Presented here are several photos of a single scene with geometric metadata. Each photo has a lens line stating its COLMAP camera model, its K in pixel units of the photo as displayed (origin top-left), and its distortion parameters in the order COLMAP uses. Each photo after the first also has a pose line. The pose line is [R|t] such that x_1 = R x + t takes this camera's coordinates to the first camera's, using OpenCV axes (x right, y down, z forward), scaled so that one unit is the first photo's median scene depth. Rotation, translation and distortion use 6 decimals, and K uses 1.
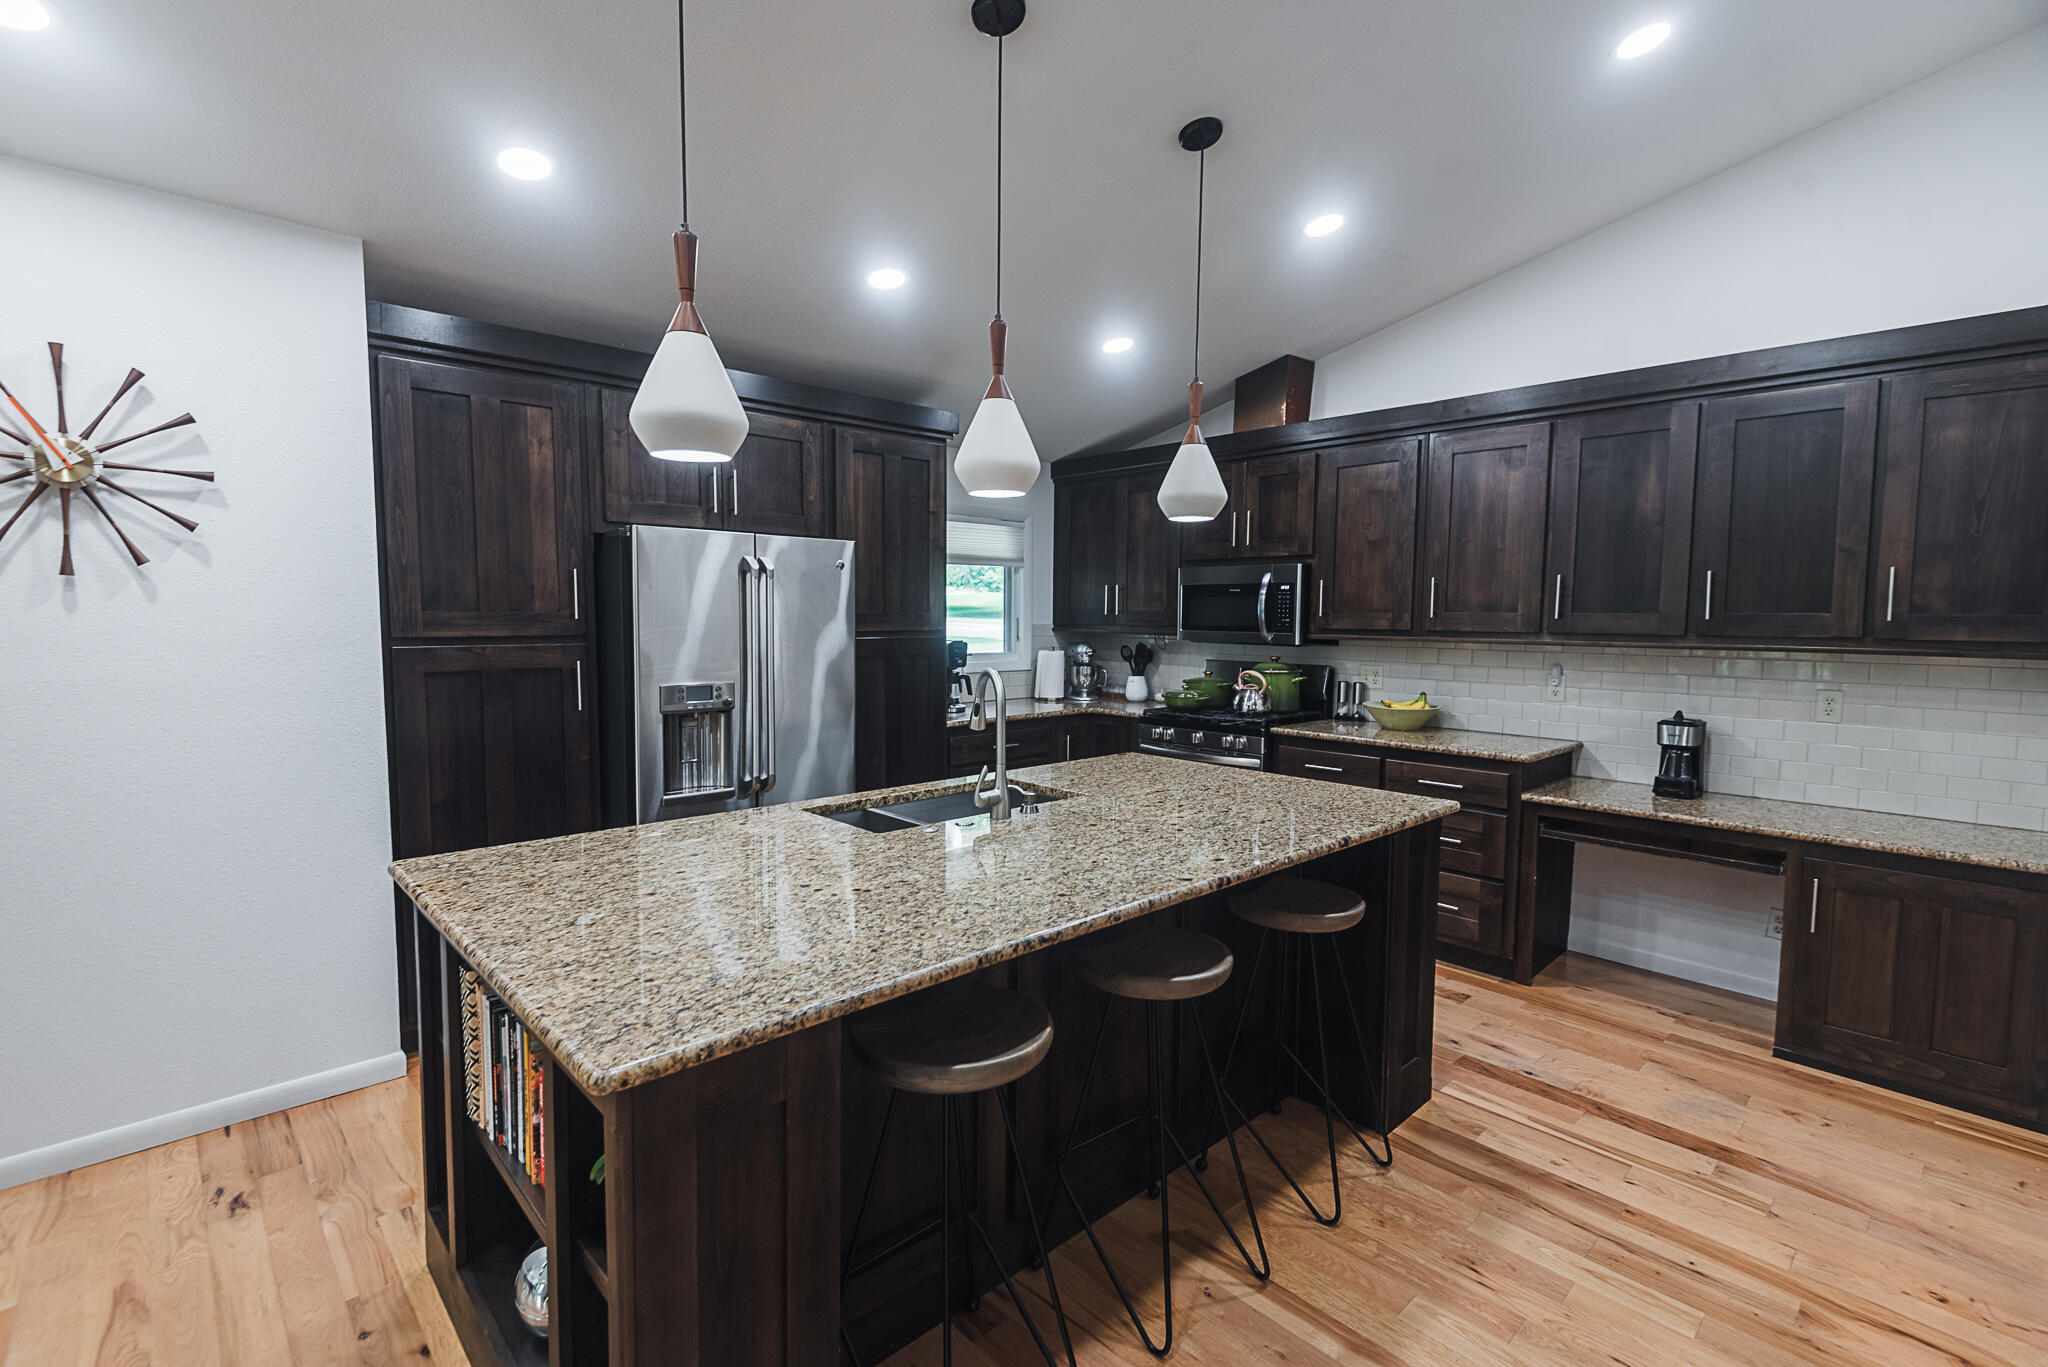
lens RADIAL K [[945.8, 0, 1024.0], [0, 945.8, 683.5], [0, 0, 1]] dist [0.049345, -0.032679]
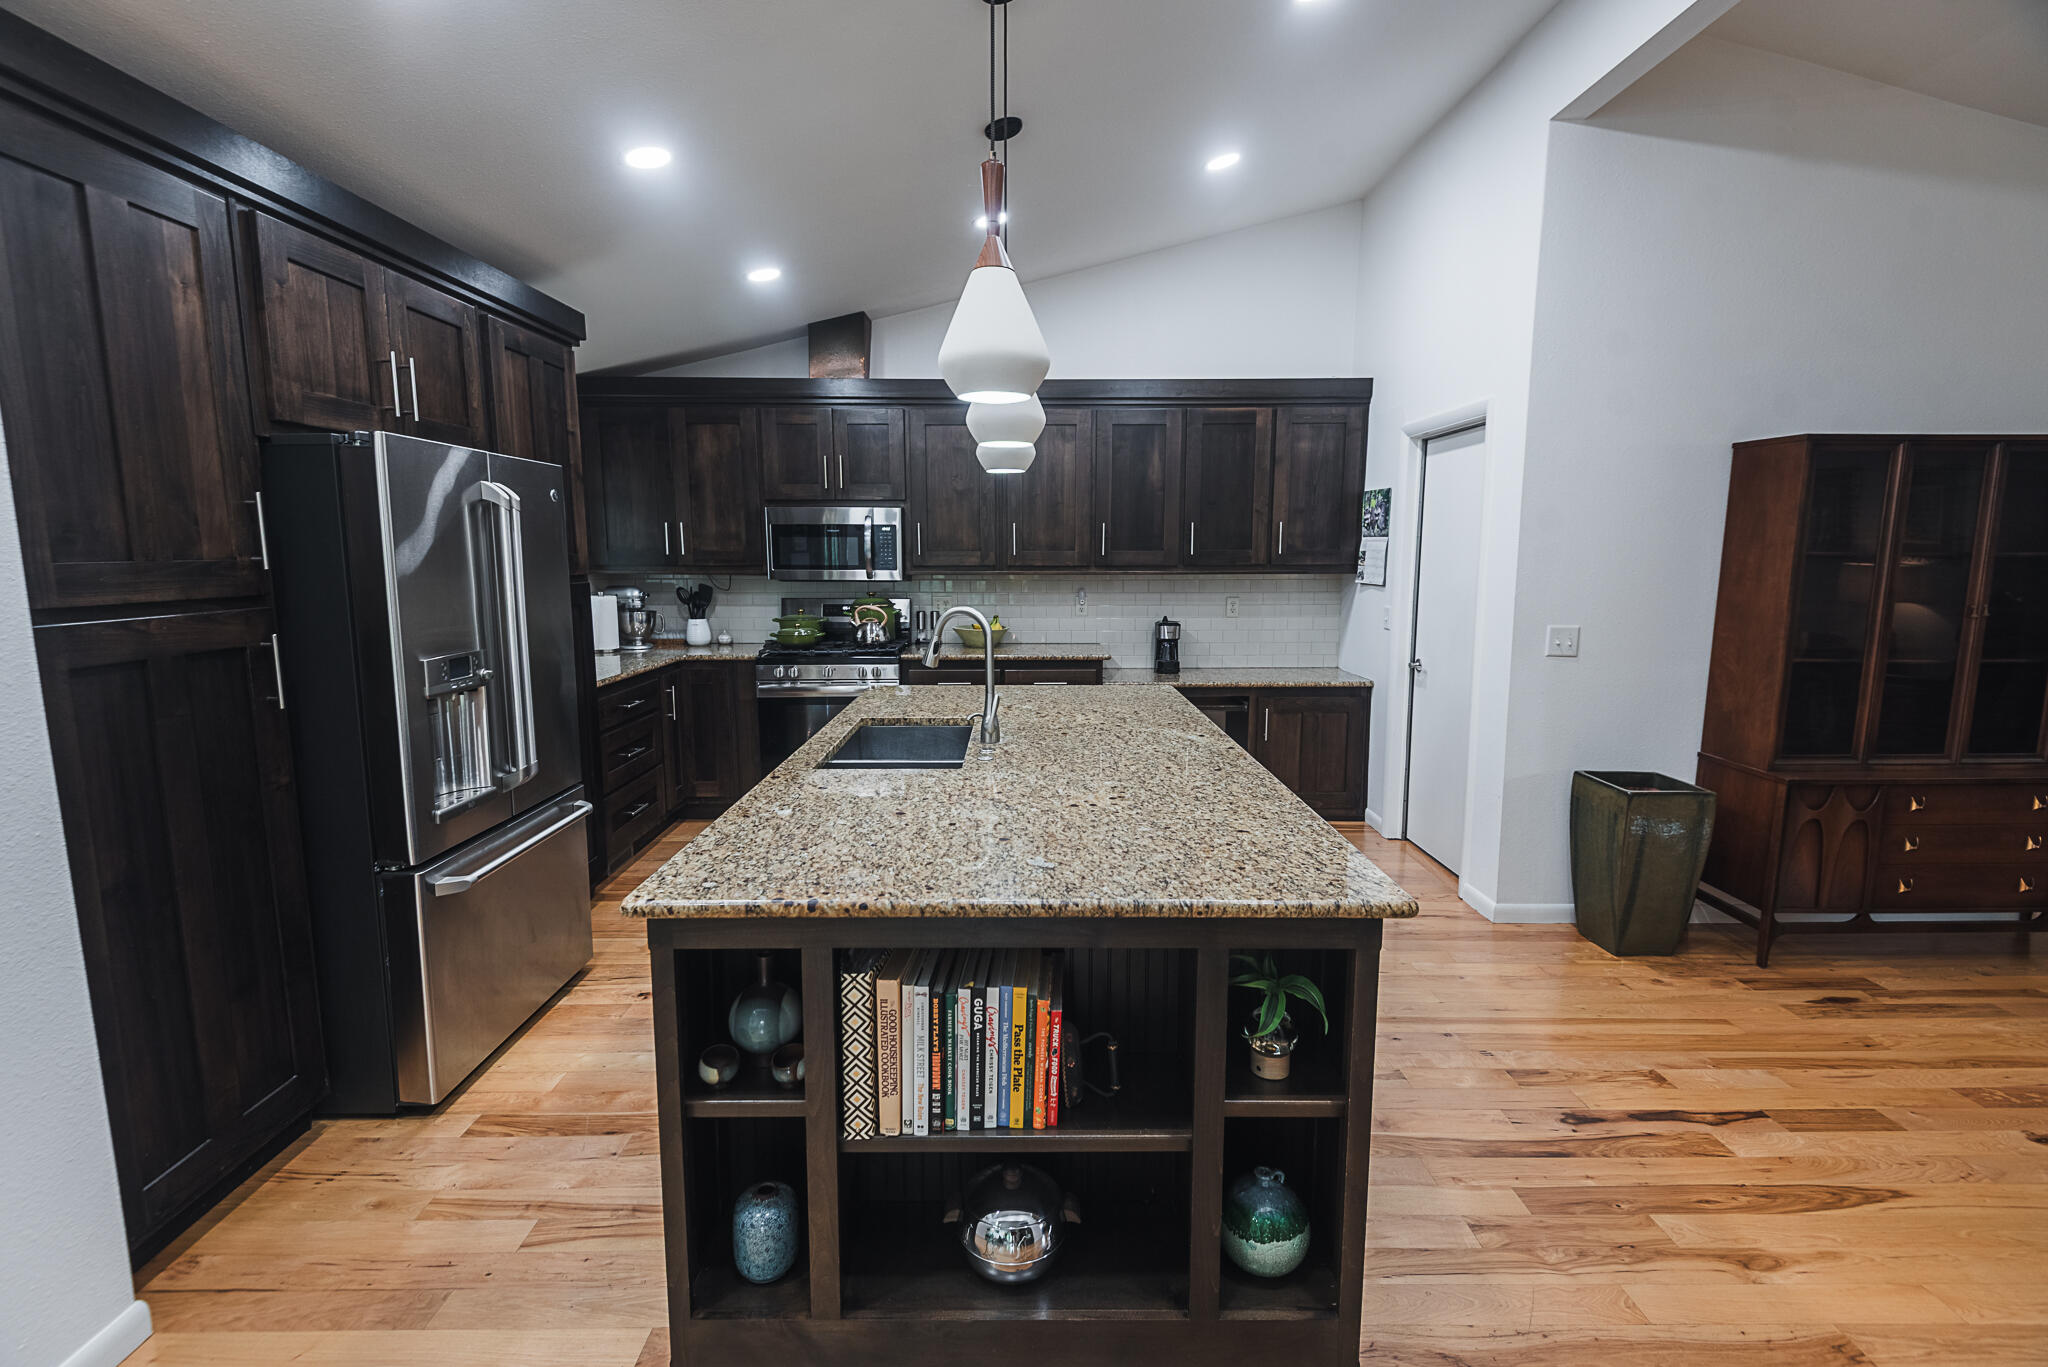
lens RADIAL K [[945.8, 0, 1024.0], [0, 945.8, 683.5], [0, 0, 1]] dist [0.049345, -0.032679]
pose [[0.671624, -0.110446, 0.732614, -0.561735], [0.062035, 0.993737, 0.092941, -0.017912], [-0.738290, -0.016974, 0.674270, 0.160656]]
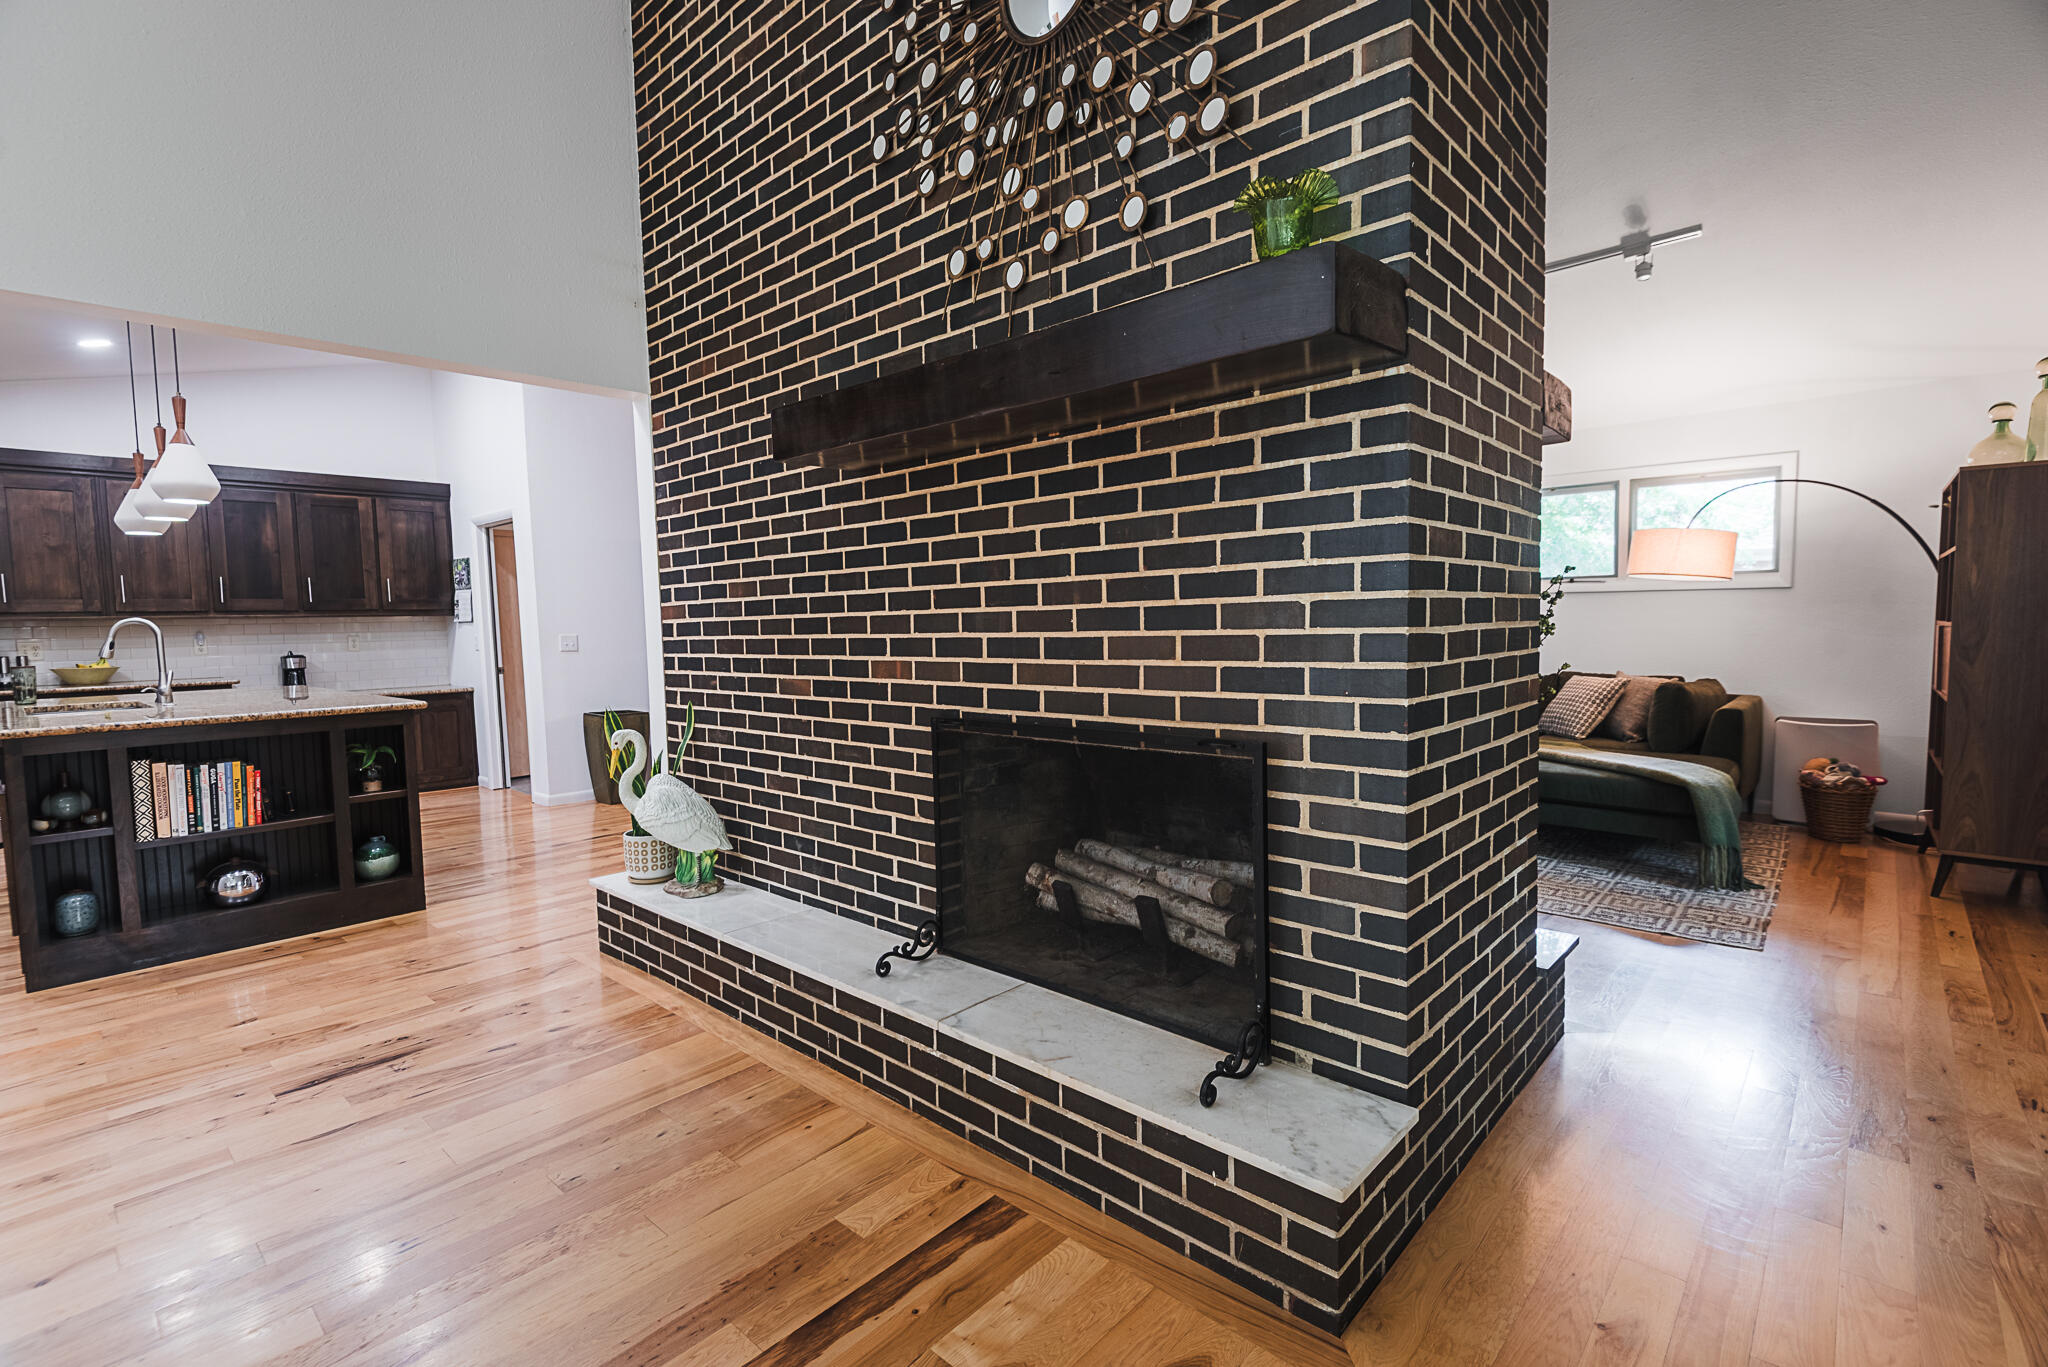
lens RADIAL K [[939.1, 0, 1035.7], [0, 939.1, 681.6], [0, 0, 1]] dist [0.000786, -0.000899]
pose [[-0.093540, -0.073609, 0.992891, -1.307747], [0.096246, 0.991924, 0.082605, 0.077227], [-0.990953, 0.103288, -0.085700, -0.300487]]
